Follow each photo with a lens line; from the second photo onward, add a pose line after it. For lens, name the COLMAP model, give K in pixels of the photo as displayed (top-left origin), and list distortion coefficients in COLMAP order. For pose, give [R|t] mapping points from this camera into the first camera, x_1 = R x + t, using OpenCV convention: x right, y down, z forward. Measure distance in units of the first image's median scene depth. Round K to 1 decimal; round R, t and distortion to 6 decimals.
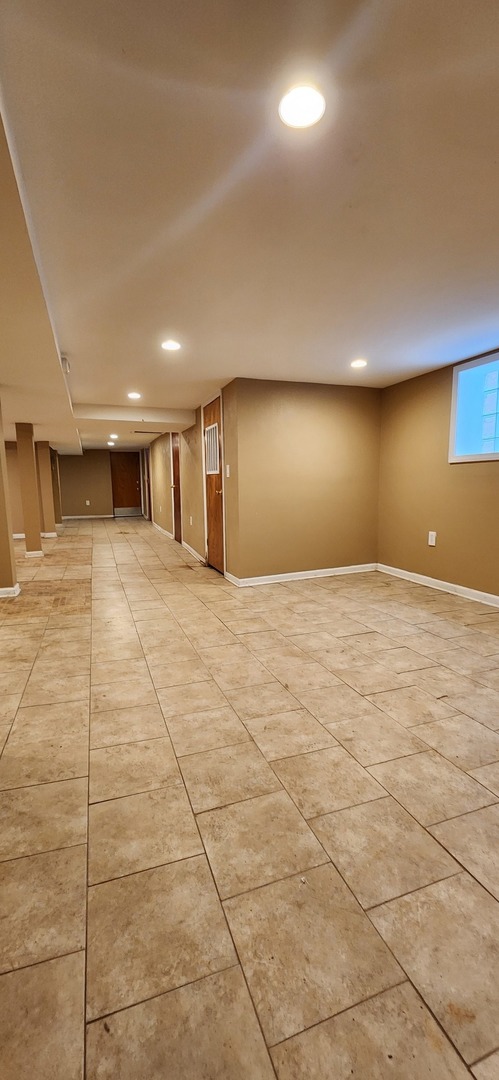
lens RADIAL K [[442.4, 0, 255.6], [0, 442.4, 541.1], [0, 0, 1]] dist [-0.000379, -0.000226]
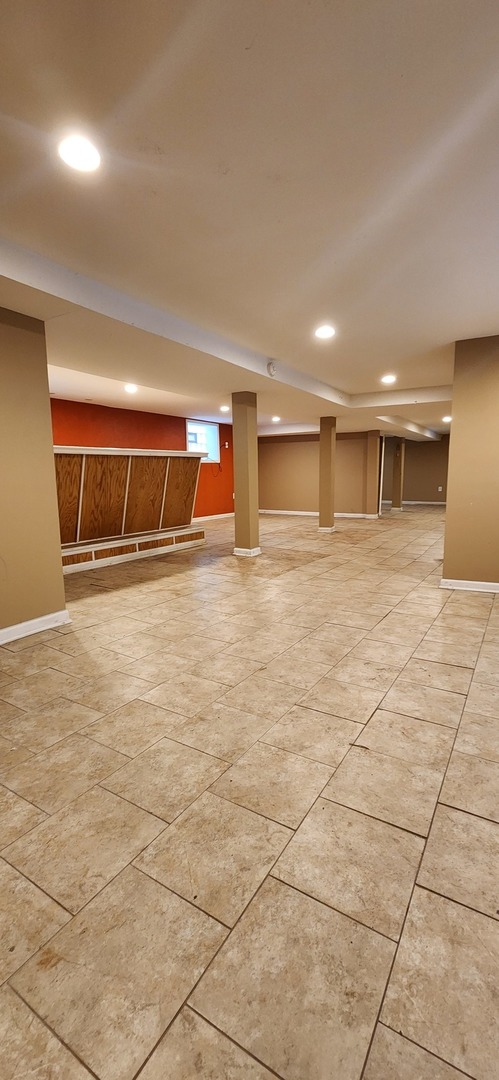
lens RADIAL K [[442.4, 0, 257.8], [0, 442.4, 540.5], [0, 0, 1]] dist [-0.000379, -0.000226]
pose [[0.622146, 0.119086, -0.773791, 0.706712], [-0.097272, 0.992463, 0.074530, -0.030993], [0.776835, 0.028900, 0.629041, 0.309855]]
